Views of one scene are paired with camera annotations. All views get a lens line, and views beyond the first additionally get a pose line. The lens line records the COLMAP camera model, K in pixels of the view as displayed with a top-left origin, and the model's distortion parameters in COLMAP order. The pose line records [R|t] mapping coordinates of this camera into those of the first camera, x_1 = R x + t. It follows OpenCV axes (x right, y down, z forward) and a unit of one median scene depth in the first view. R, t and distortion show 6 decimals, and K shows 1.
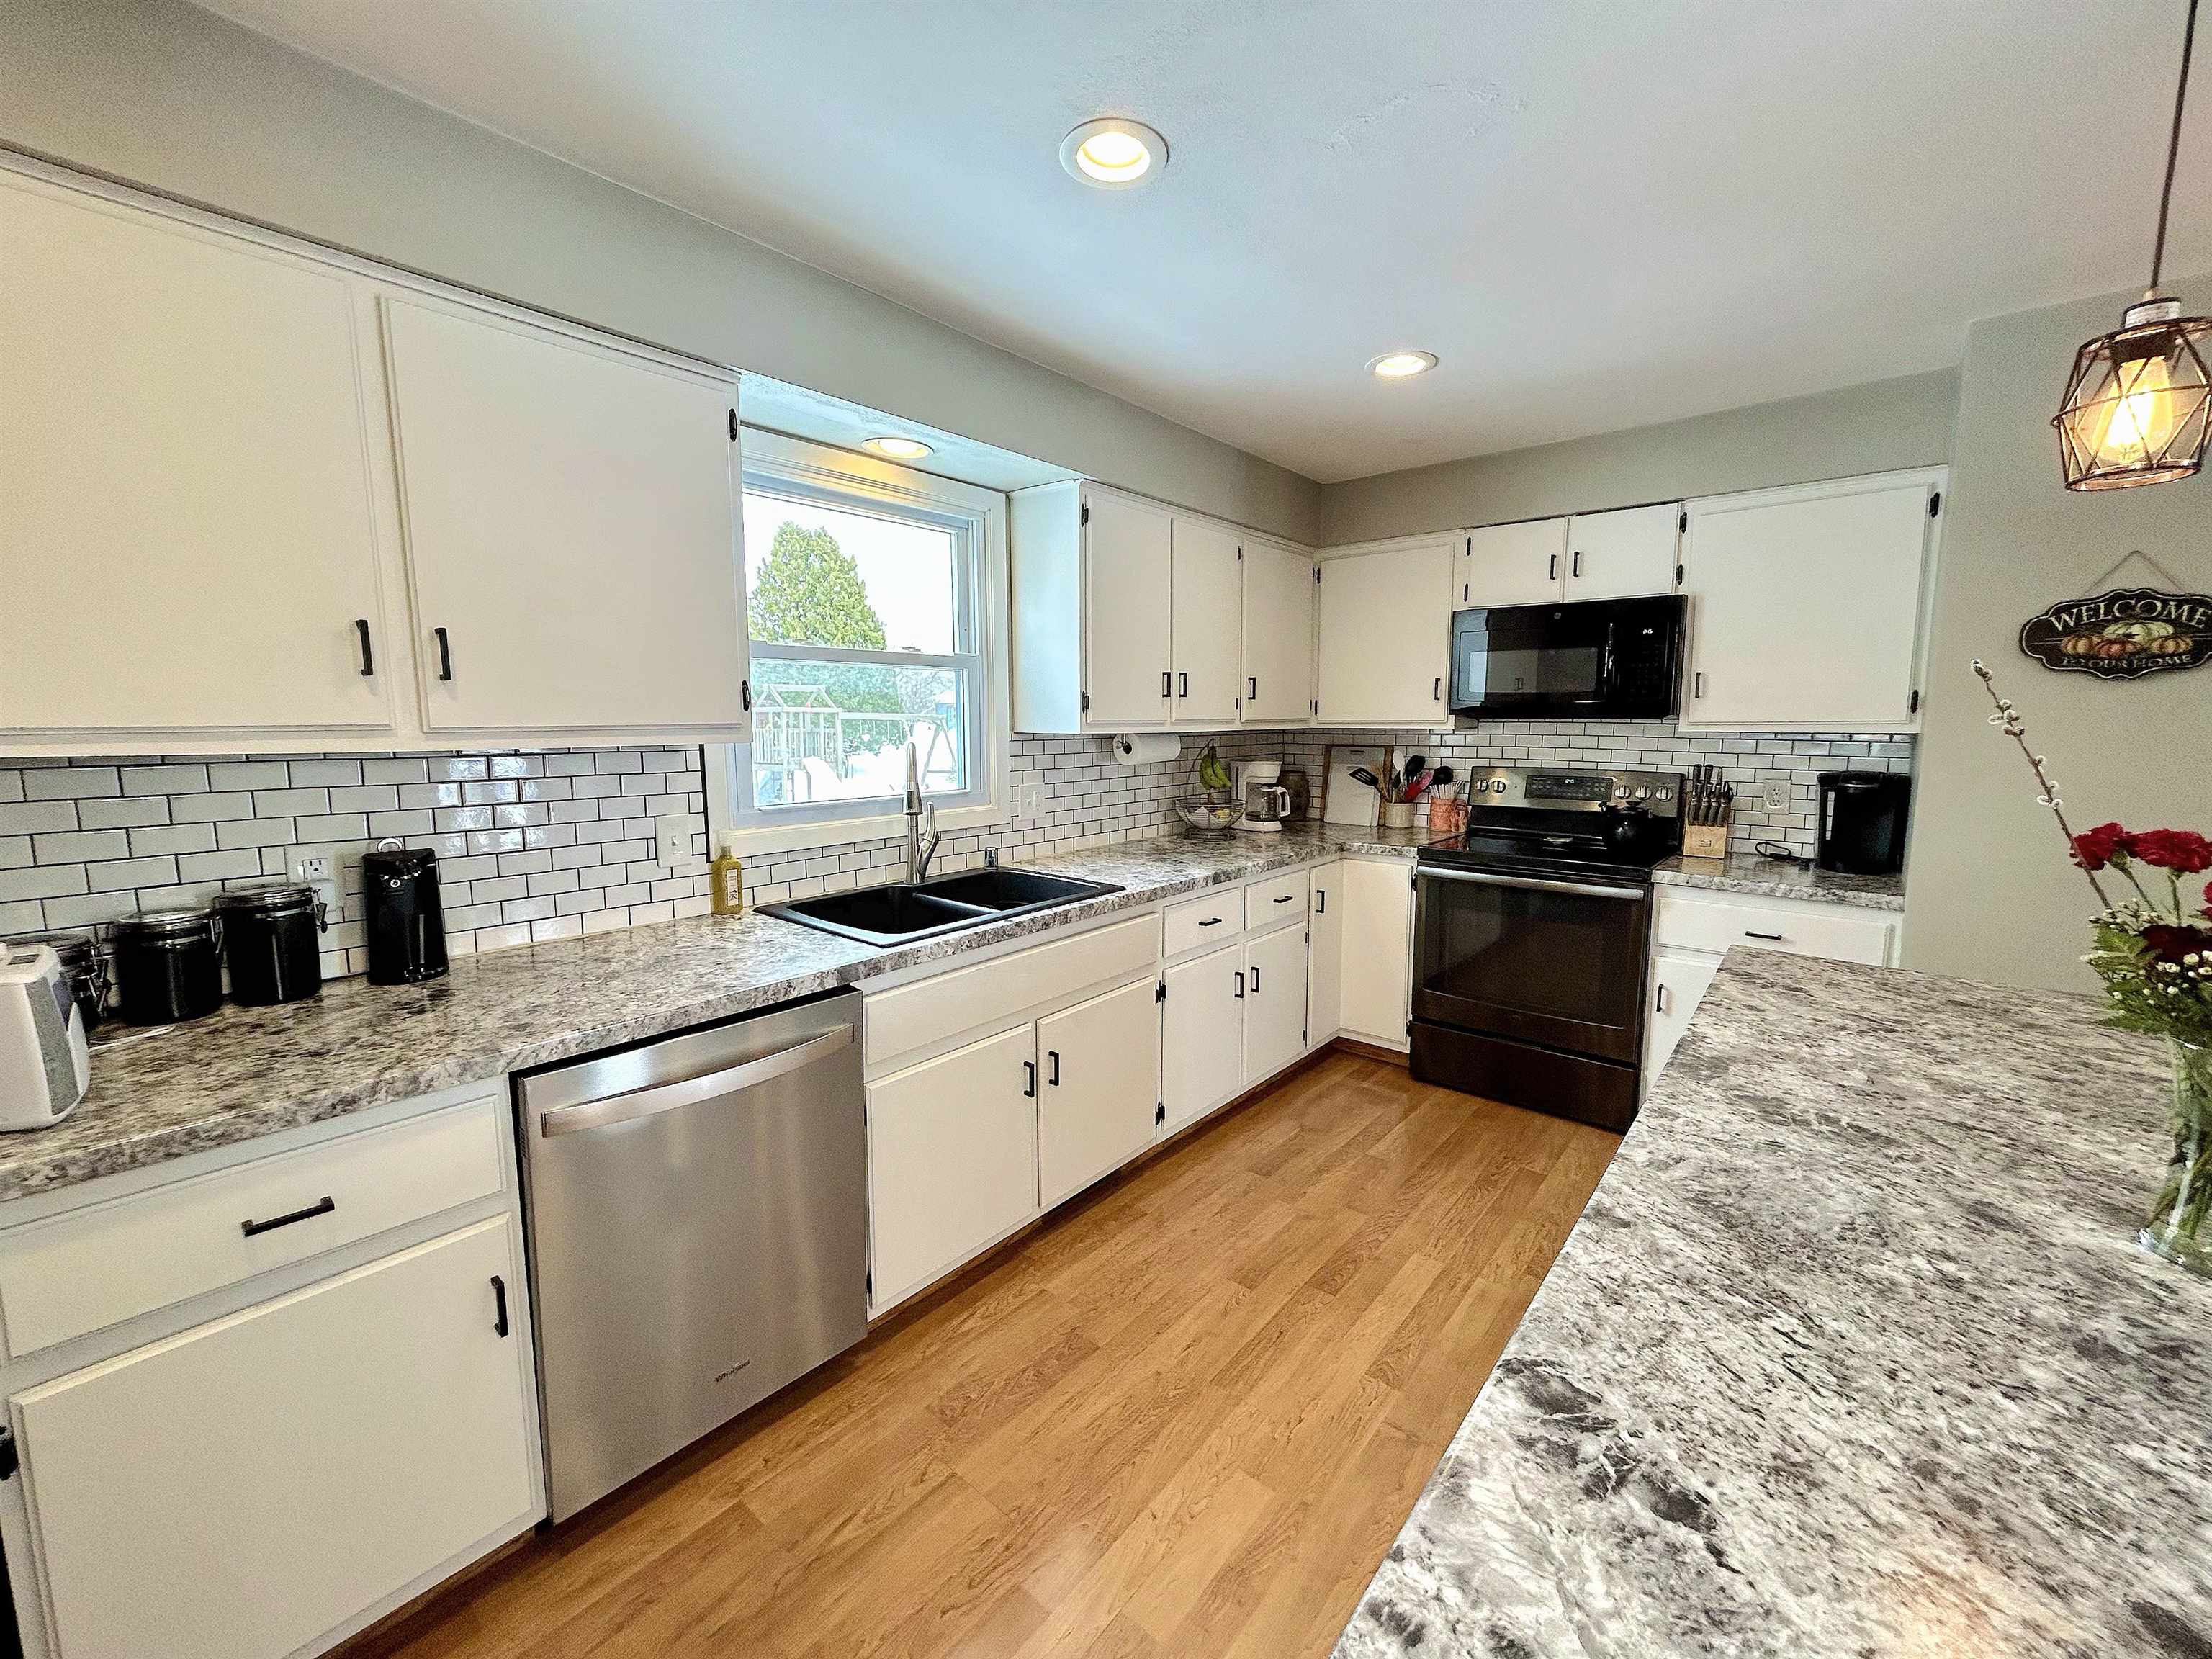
lens RADIAL K [[889.2, 0, 1111.3], [0, 889.2, 822.1], [0, 0, 1]] dist [0.001280, 0.000230]
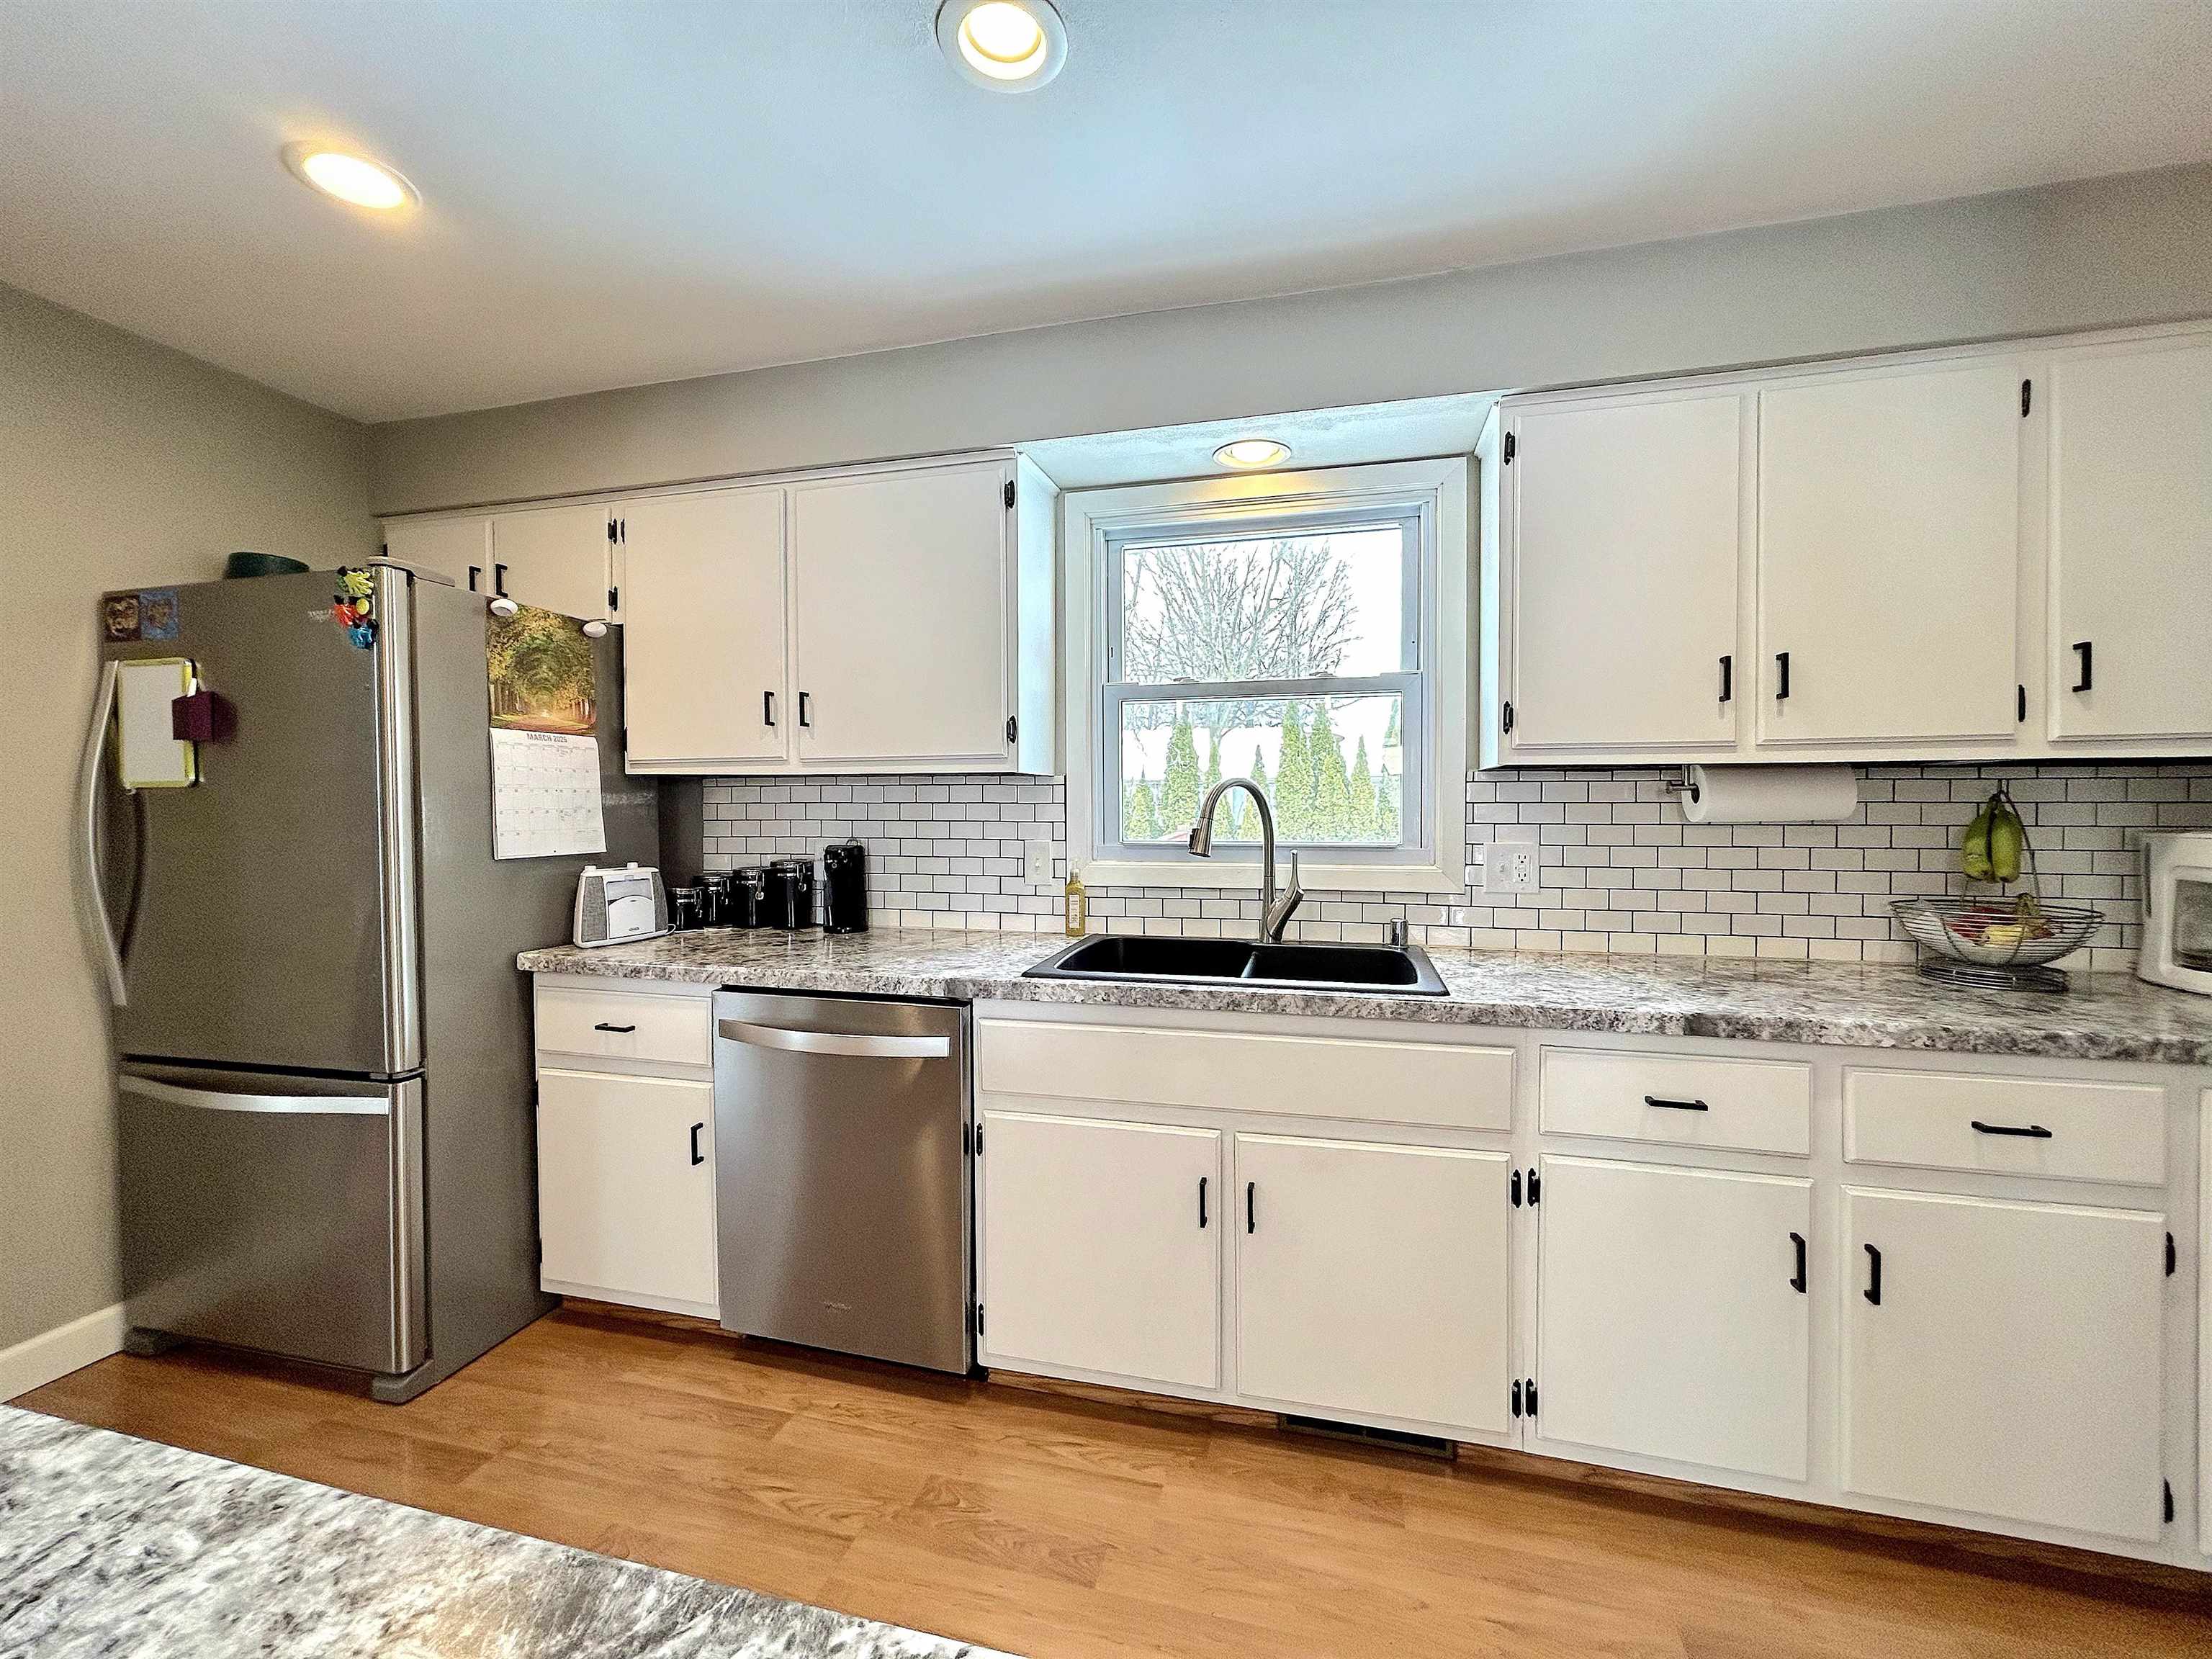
lens RADIAL K [[889.2, 0, 1110.8], [0, 889.2, 824.0], [0, 0, 1]] dist [0.001280, 0.000230]
pose [[0.432229, 0.016526, -0.901612, 0.541640], [-0.106408, 0.993782, -0.032796, -0.001633], [0.895464, 0.110114, 0.431300, 0.542687]]
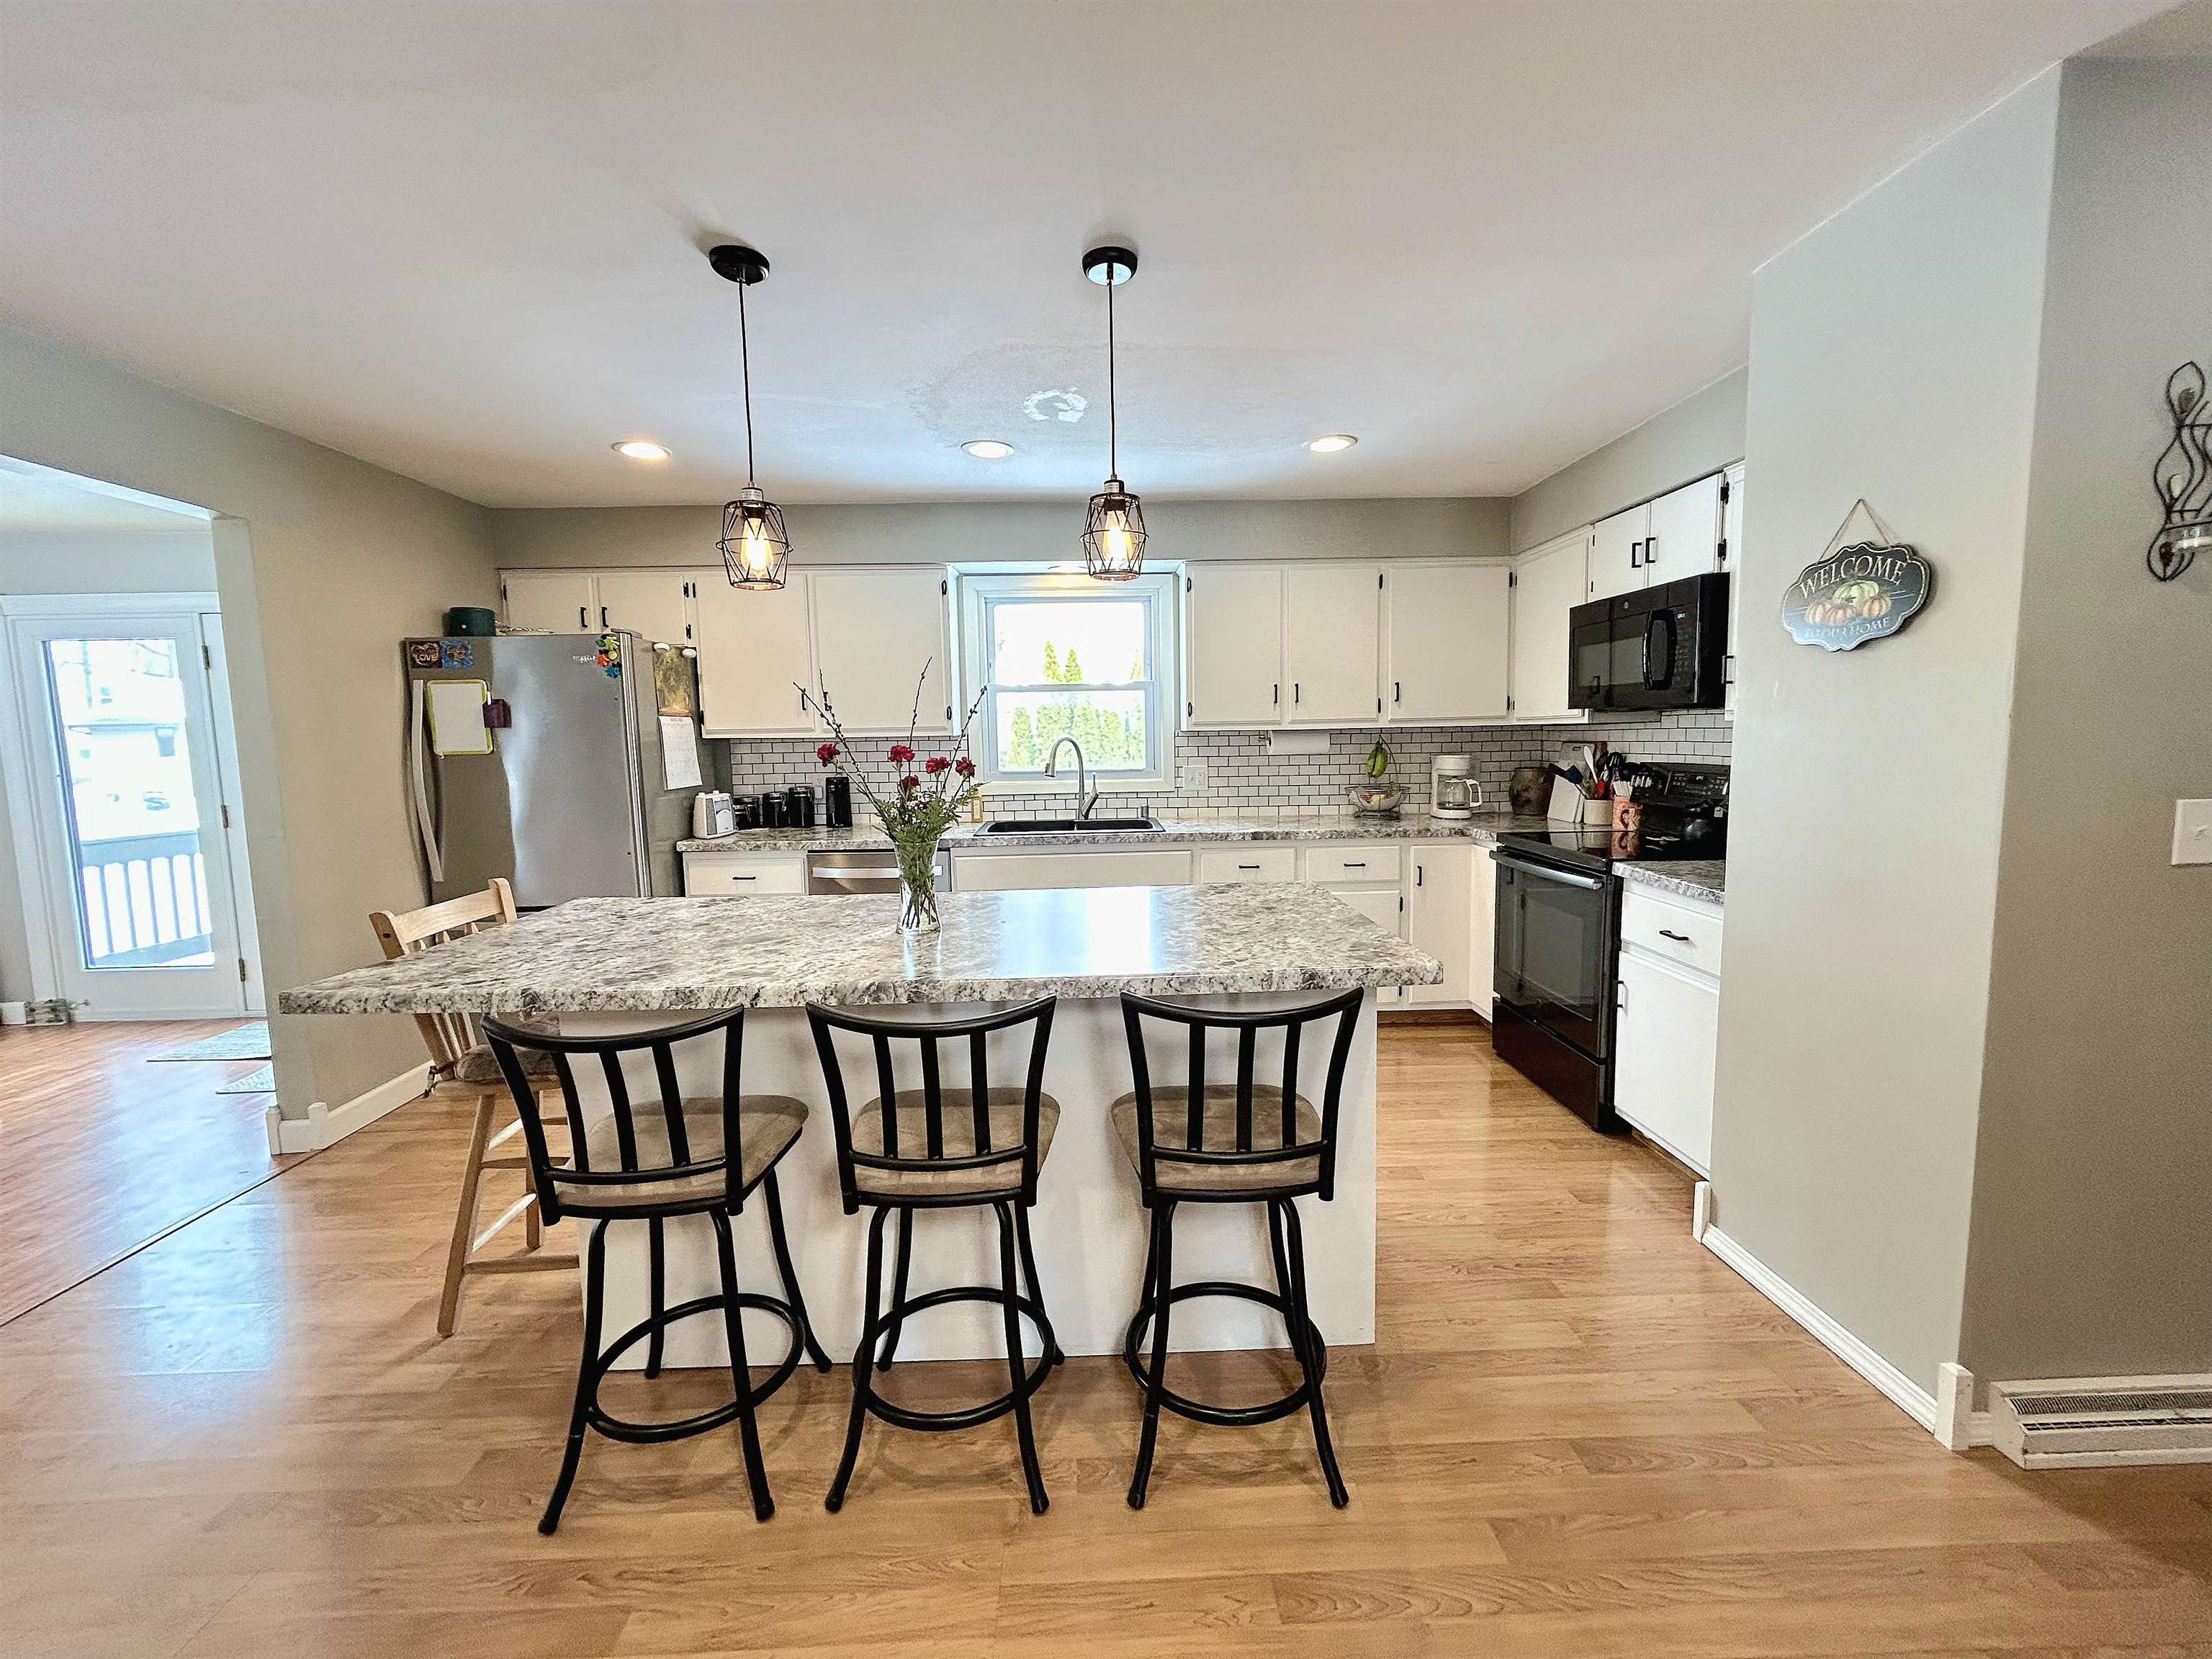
lens RADIAL K [[889.2, 0, 1114.8], [0, 889.2, 821.3], [0, 0, 1]] dist [0.001280, 0.000230]
pose [[0.666638, 0.062490, -0.742757, 1.203764], [-0.072056, 0.997215, 0.019226, 0.037333], [0.741890, 0.040703, 0.669285, -0.090649]]
